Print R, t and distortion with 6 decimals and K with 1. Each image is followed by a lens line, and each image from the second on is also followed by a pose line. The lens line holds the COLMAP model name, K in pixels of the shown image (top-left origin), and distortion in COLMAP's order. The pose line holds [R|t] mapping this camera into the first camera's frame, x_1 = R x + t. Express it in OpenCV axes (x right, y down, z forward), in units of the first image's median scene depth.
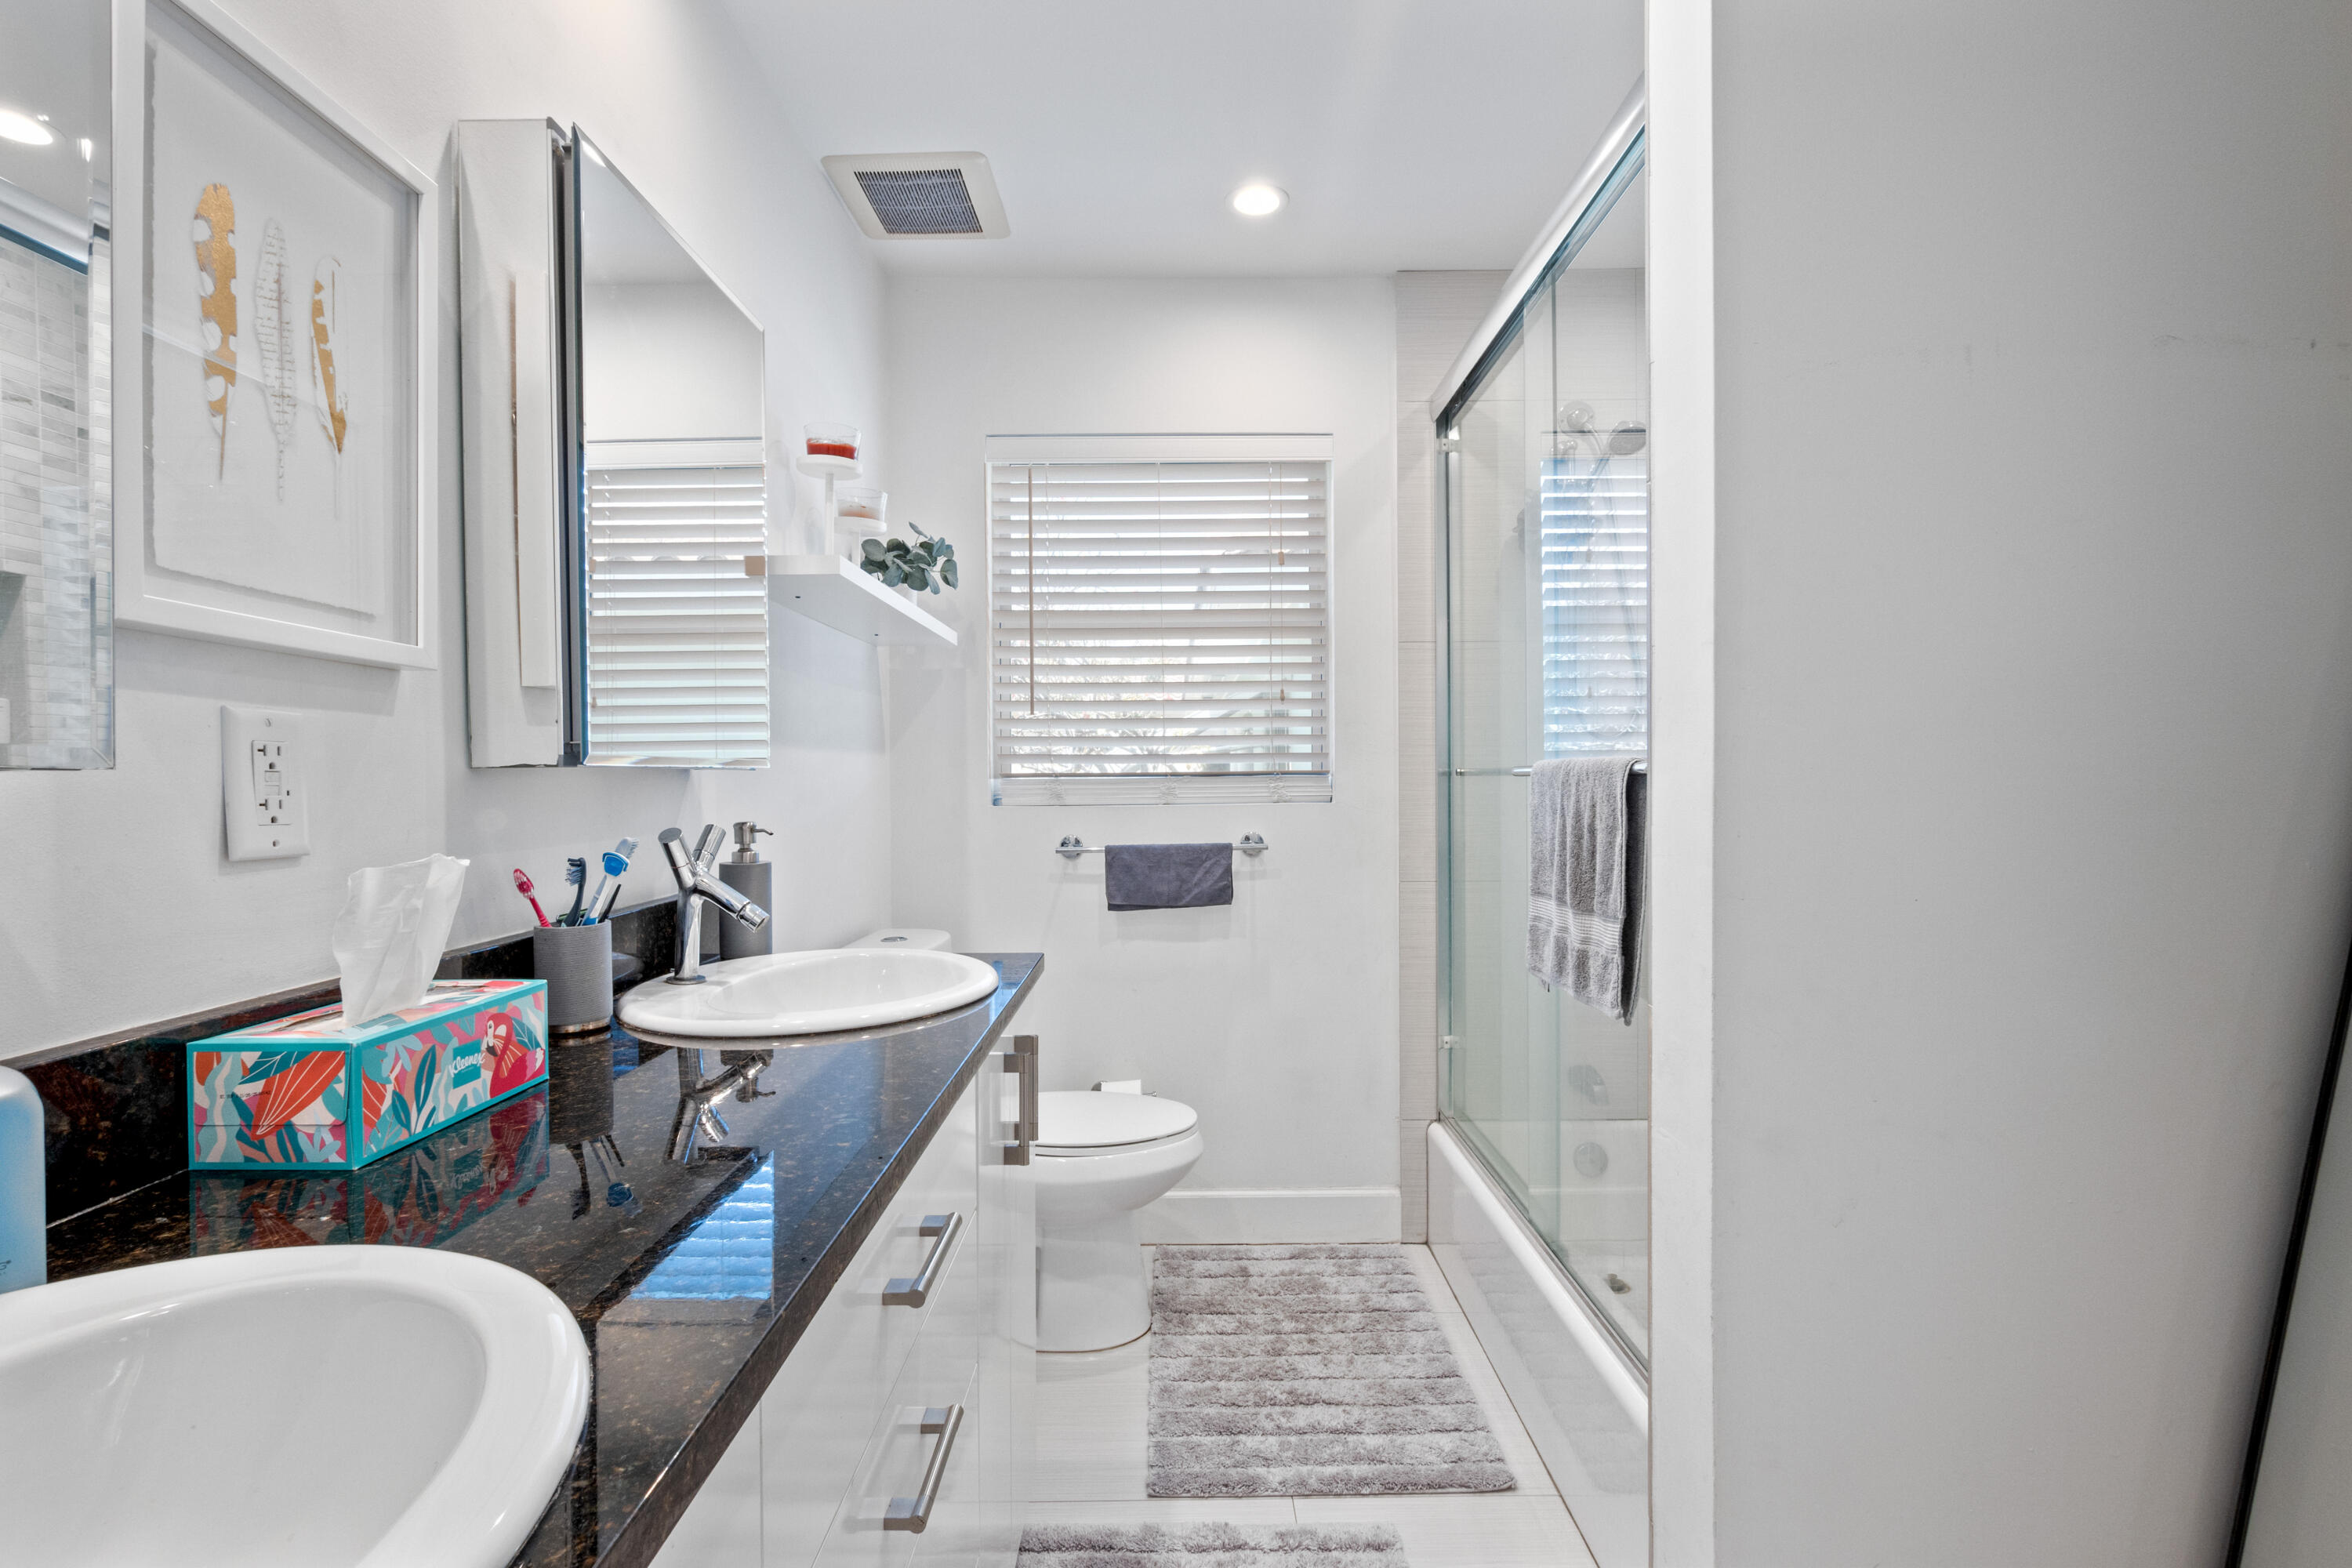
lens RADIAL K [[1081.4, 0, 1175.8], [0, 1081.4, 792.7], [0, 0, 1]] dist [-0.003288, 0.000912]
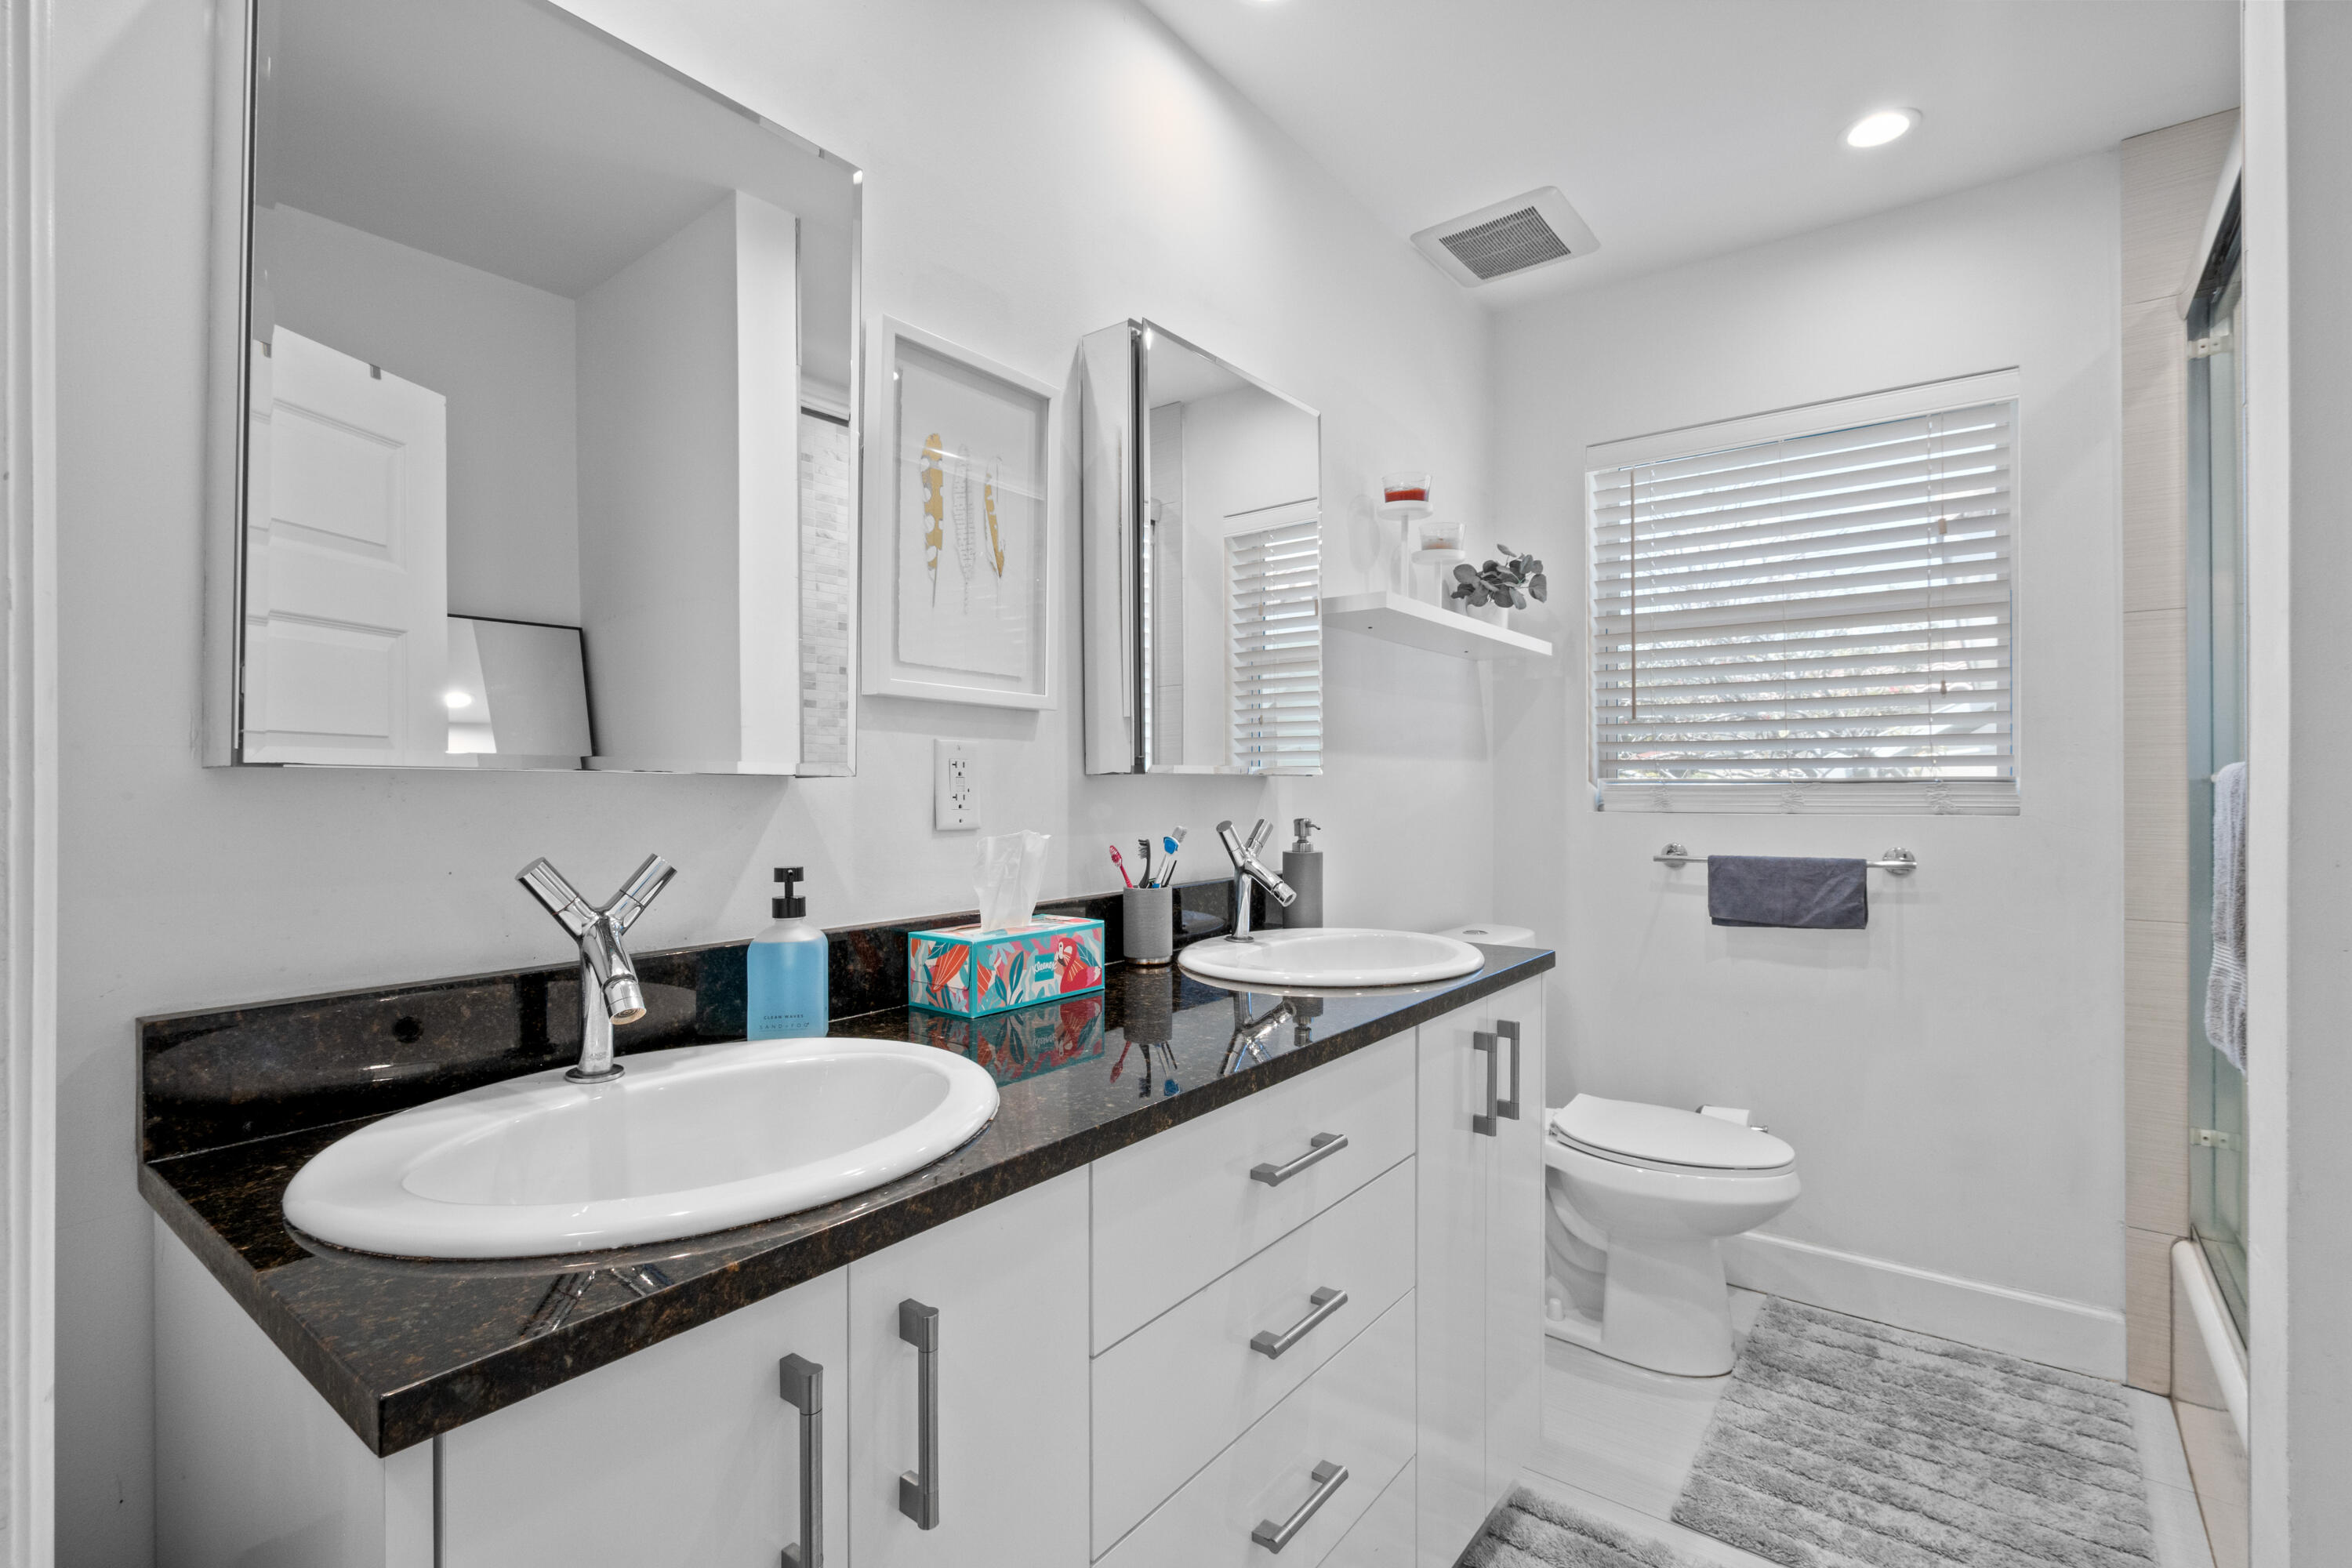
lens RADIAL K [[1081.4, 0, 1175.8], [0, 1081.4, 792.7], [0, 0, 1]] dist [-0.003288, 0.000912]
pose [[0.789844, 0.009559, -0.613233, 0.198525], [-0.012677, 0.999919, -0.000742, 0.000395], [0.613176, 0.008360, 0.789902, -0.047955]]
